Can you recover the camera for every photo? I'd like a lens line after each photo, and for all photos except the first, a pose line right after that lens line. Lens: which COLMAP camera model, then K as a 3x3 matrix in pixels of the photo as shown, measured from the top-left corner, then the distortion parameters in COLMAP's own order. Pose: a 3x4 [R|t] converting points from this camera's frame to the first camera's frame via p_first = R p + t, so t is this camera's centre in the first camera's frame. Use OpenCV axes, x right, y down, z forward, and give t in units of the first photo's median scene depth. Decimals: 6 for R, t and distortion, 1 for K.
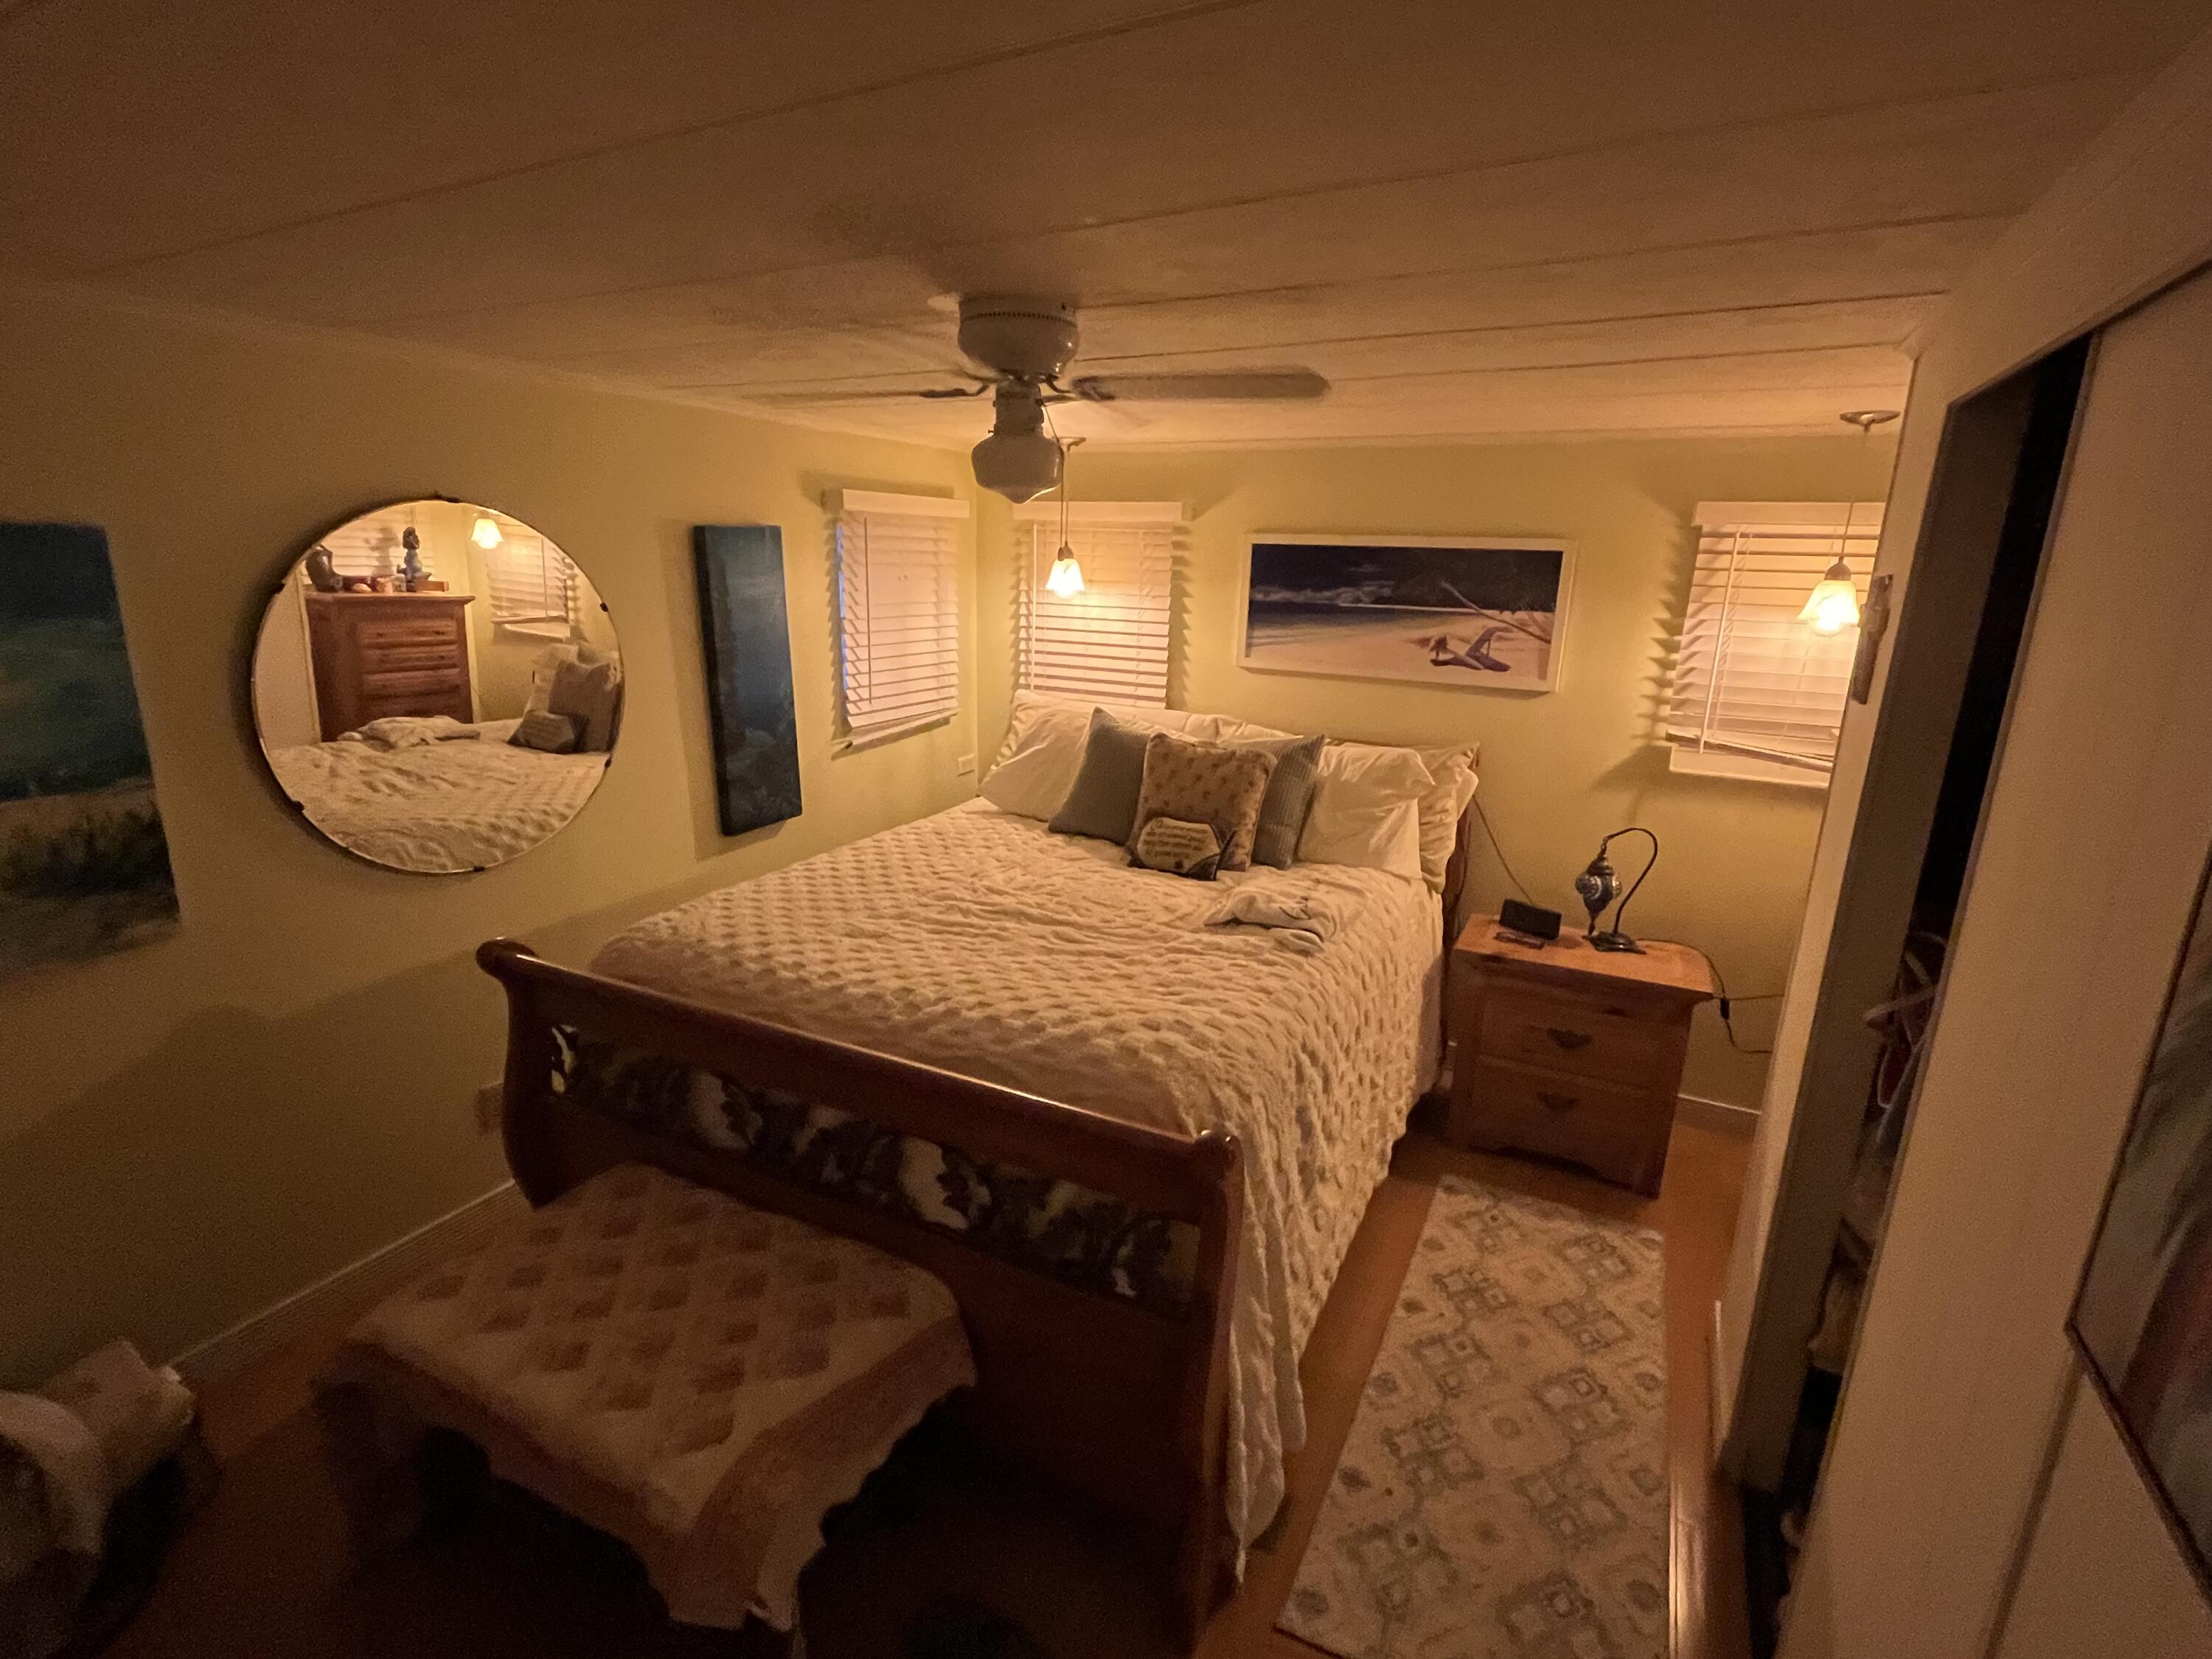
lens RADIAL K [[1062.2, 0, 1106.0], [0, 1062.2, 829.5], [0, 0, 1]] dist [0.000888, 0.000074]
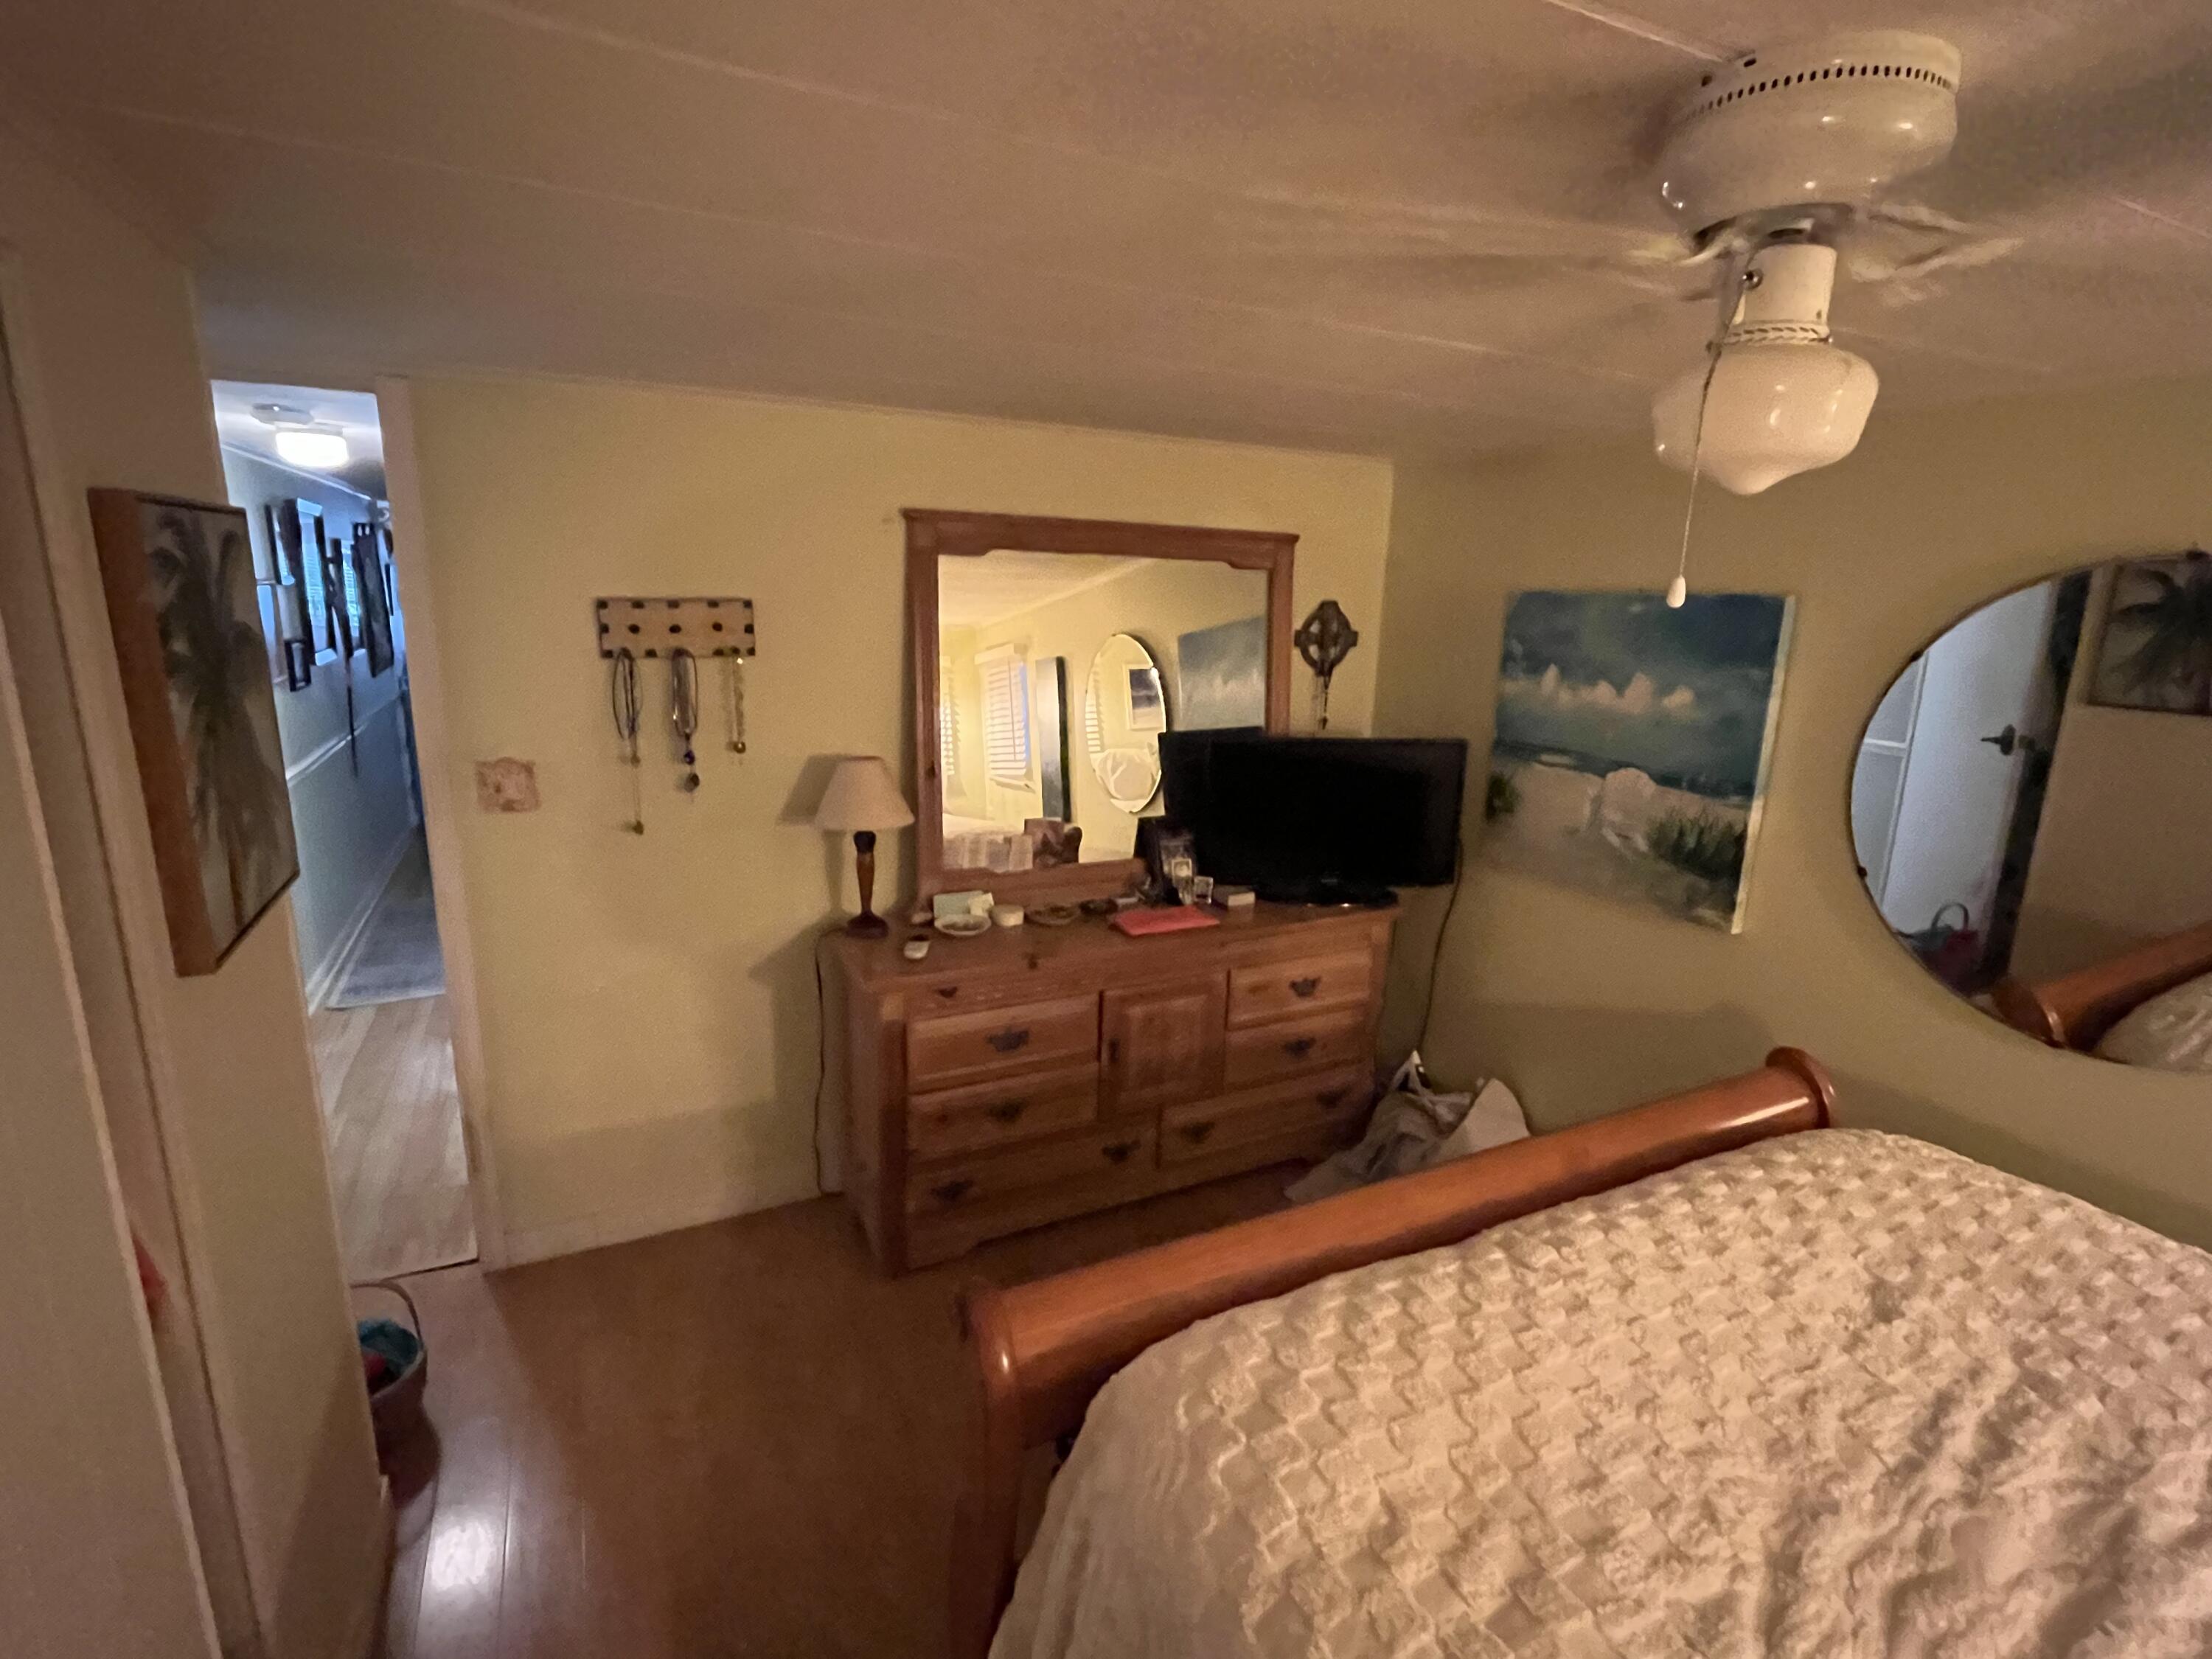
lens RADIAL K [[1062.2, 0, 1106.0], [0, 1062.2, 829.5], [0, 0, 1]] dist [0.000888, 0.000074]
pose [[-0.603070, 0.136260, -0.785964, 0.503279], [-0.240858, 0.908209, 0.342263, -0.260145], [0.760457, 0.395714, -0.514894, 1.091270]]
